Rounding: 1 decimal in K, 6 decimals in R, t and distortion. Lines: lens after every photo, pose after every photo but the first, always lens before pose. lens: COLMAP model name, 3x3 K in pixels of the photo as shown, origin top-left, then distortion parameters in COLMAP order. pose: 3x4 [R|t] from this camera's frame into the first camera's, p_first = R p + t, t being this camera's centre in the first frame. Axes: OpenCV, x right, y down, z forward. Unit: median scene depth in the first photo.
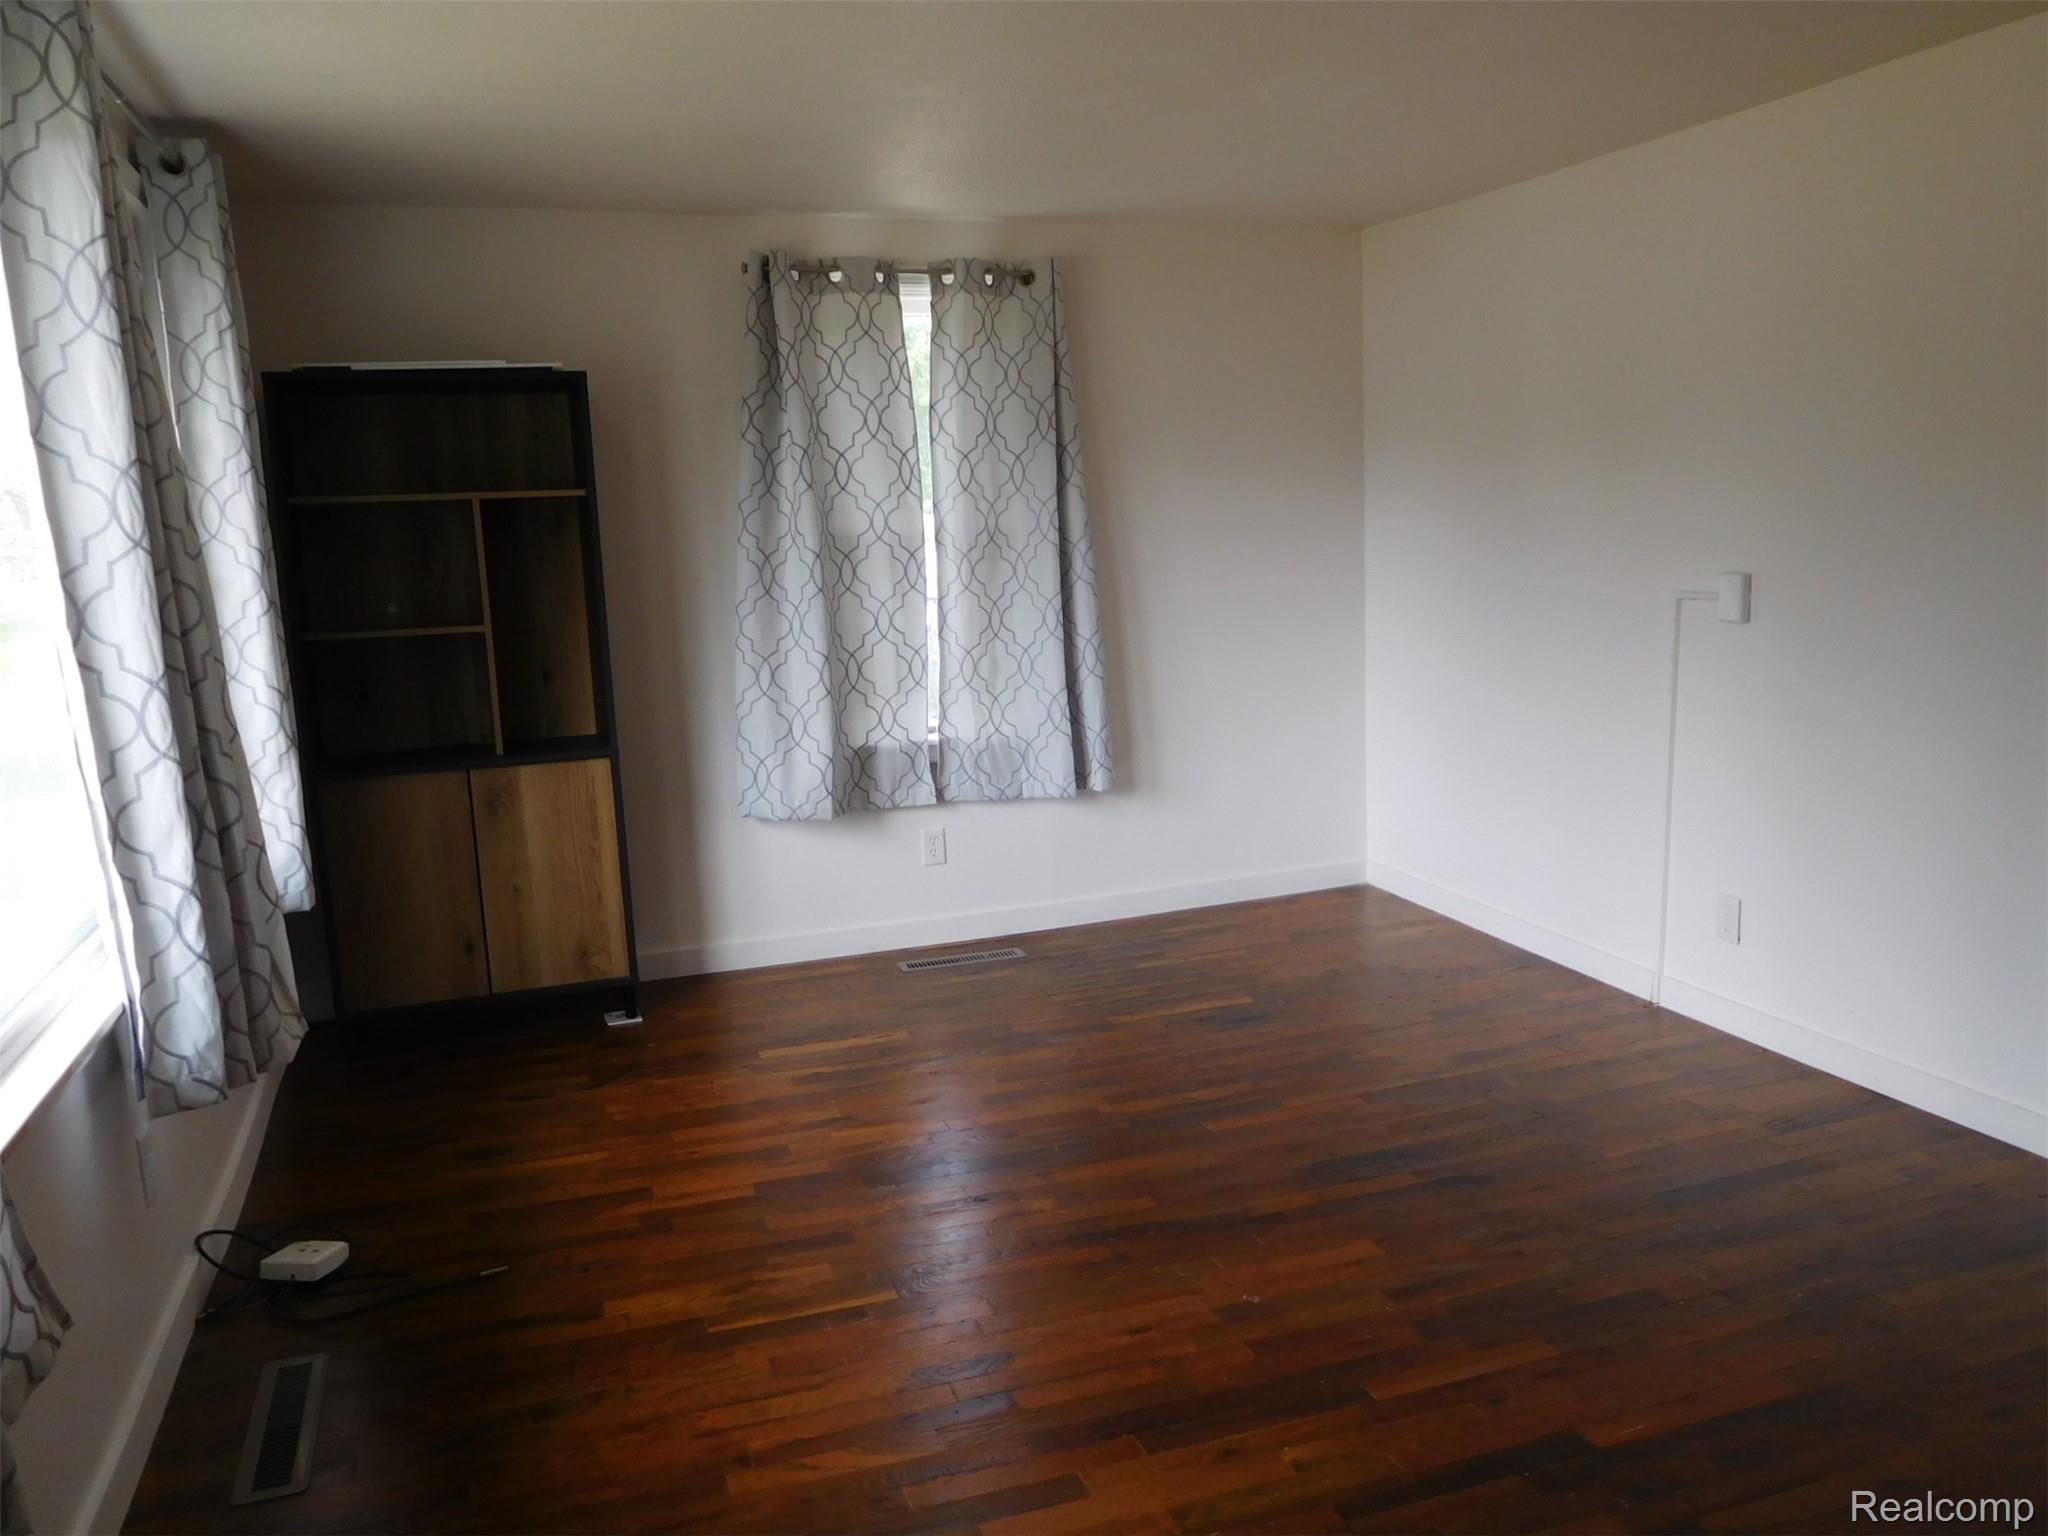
lens RADIAL K [[1515.7, 0, 1025.2], [0, 1515.7, 805.6], [0, 0, 1]] dist [-0.040240, -0.000561]
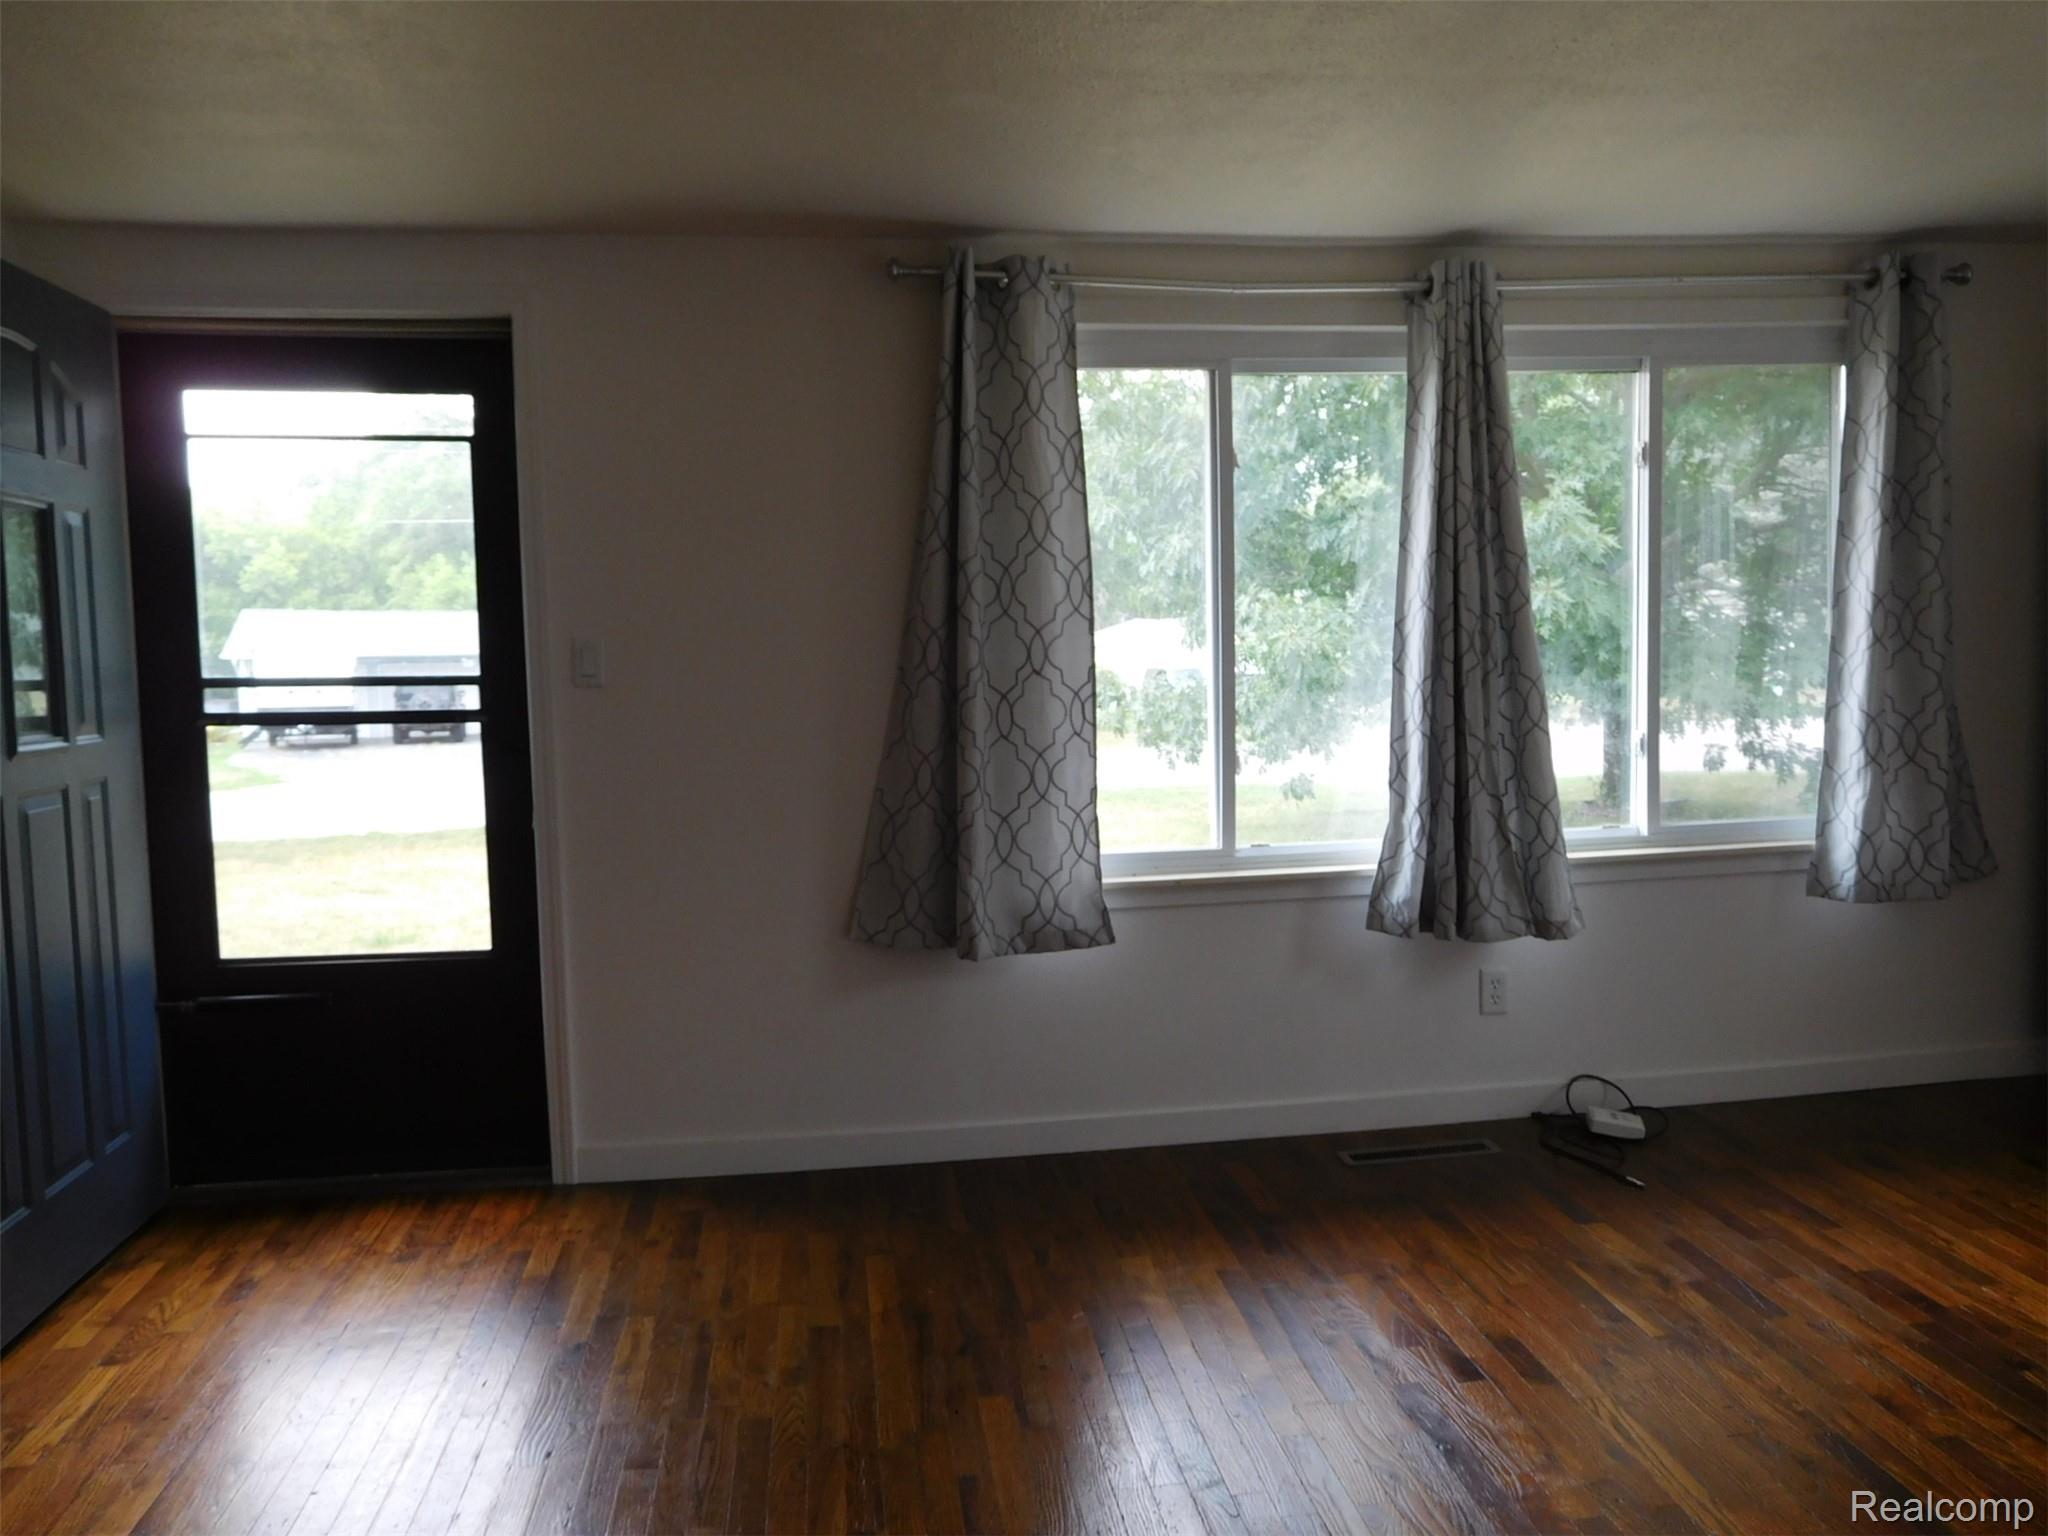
lens RADIAL K [[1530.1, 0, 1000.6], [0, 1530.1, 773.0], [0, 0, 1]] dist [-0.037086, 0.002789]
pose [[-0.218211, 0.125349, -0.967818, 0.588120], [-0.135680, 0.978189, 0.157283, -0.092300], [0.966424, 0.165634, -0.196444, 0.432116]]
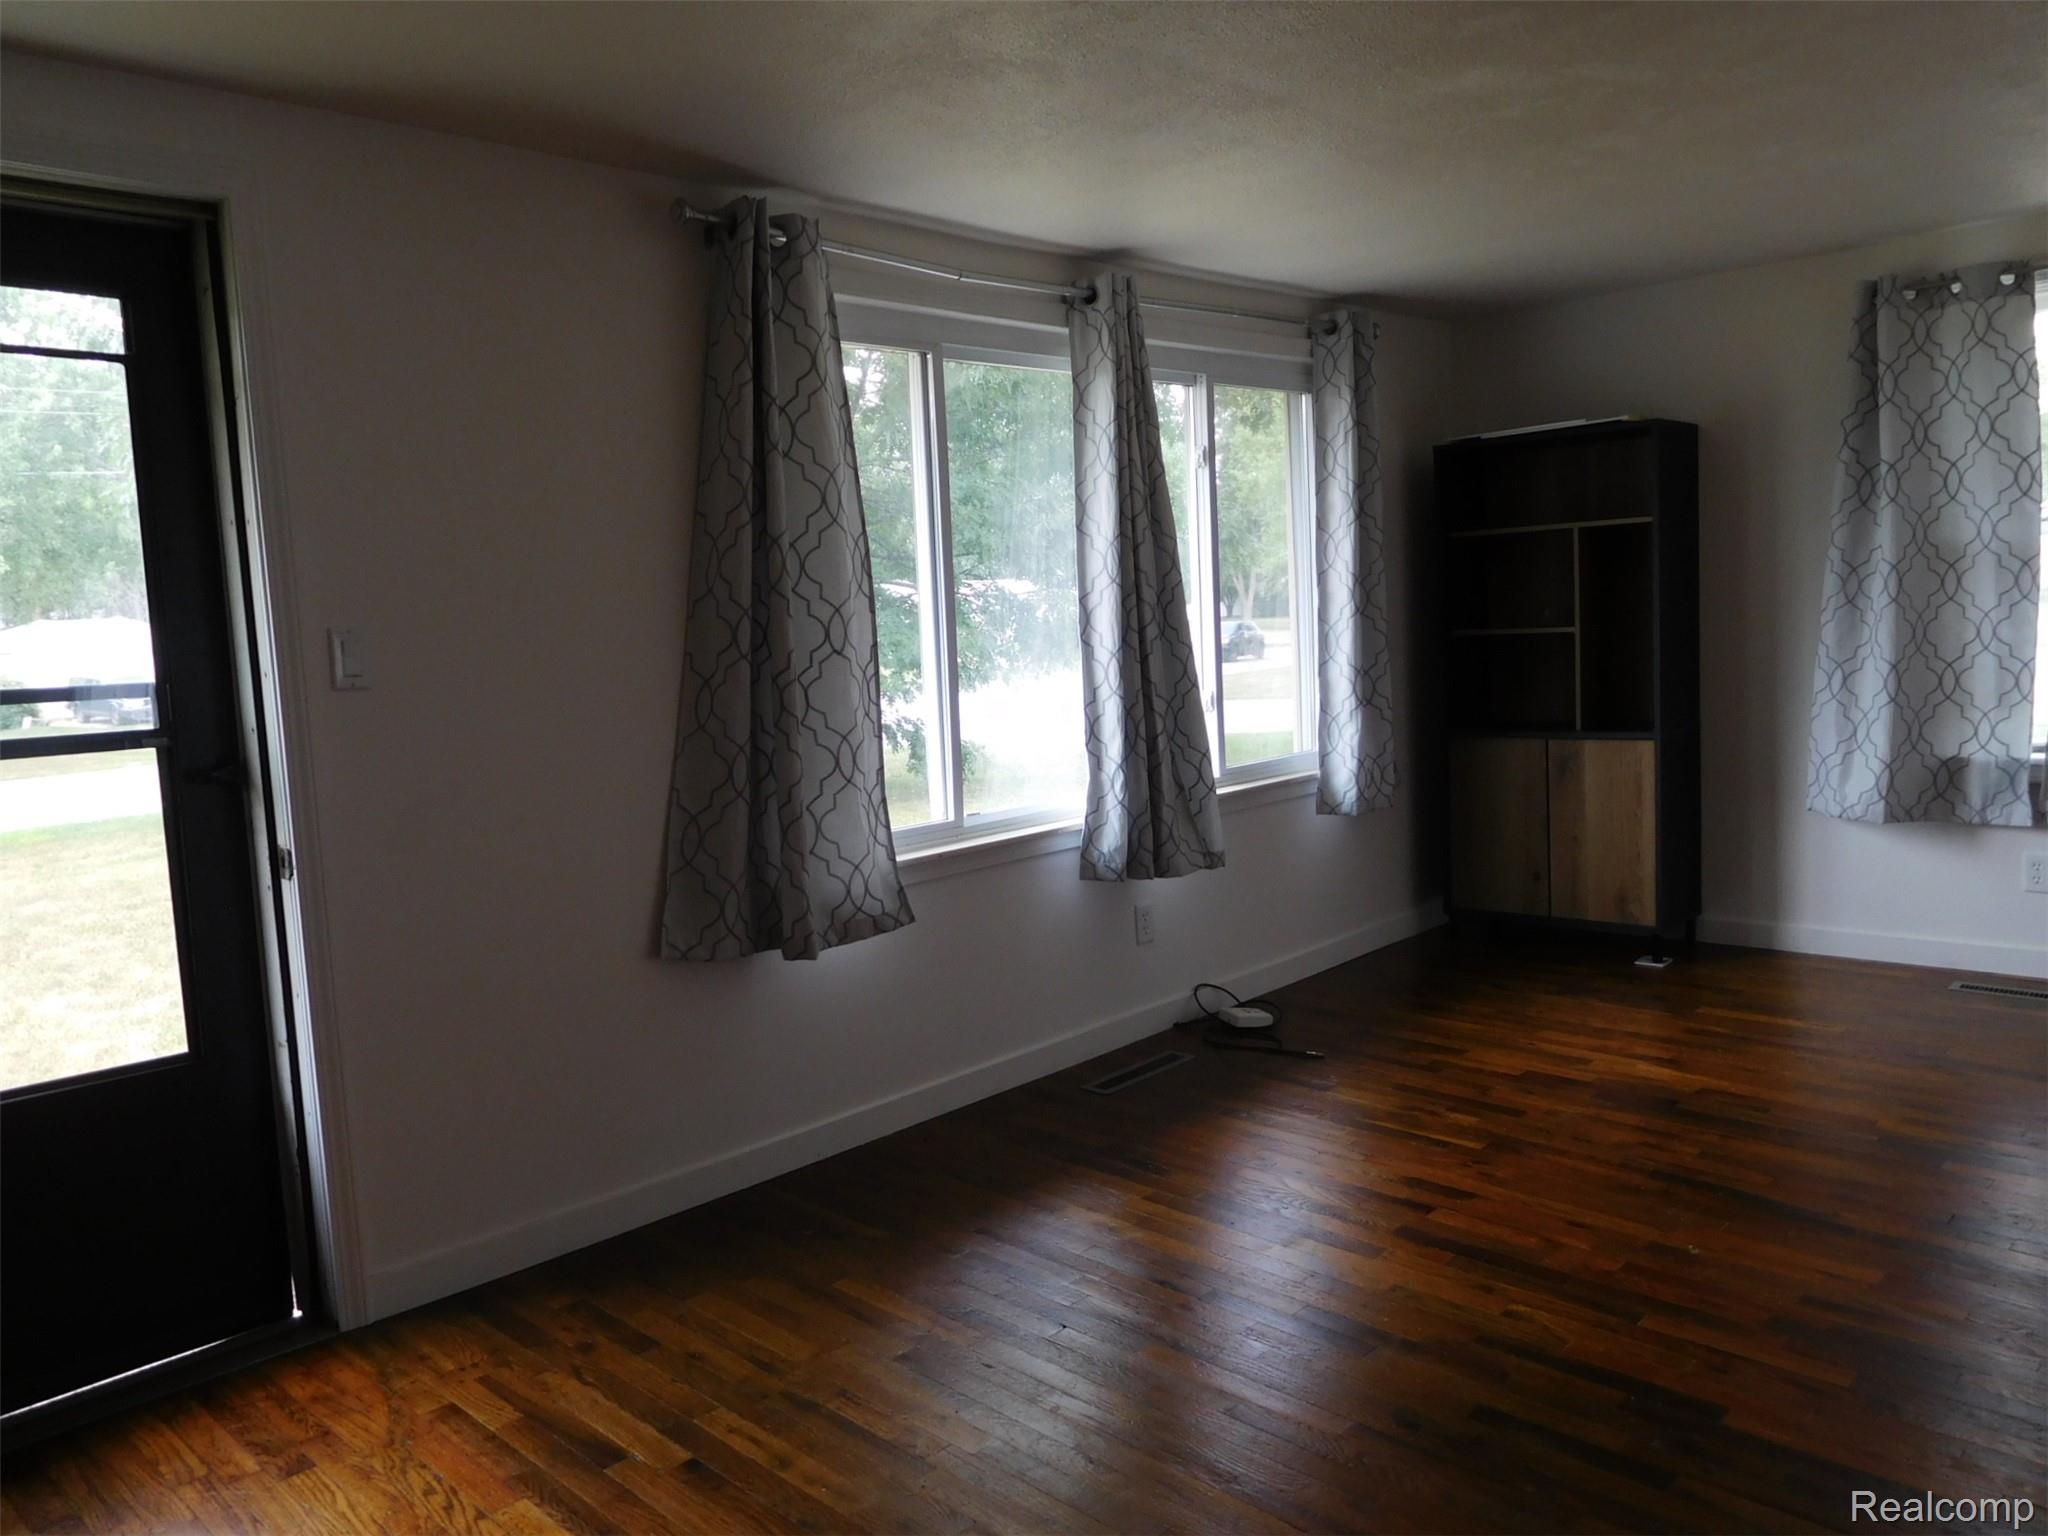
lens RADIAL K [[1502.6, 0, 1022.8], [0, 1502.6, 791.4], [0, 0, 1]] dist [-0.029487, 0.009170]
pose [[0.436392, 0.116103, -0.892234, 0.526721], [-0.118879, 0.990386, 0.070731, -0.014720], [0.891869, 0.075201, 0.445999, 0.029599]]
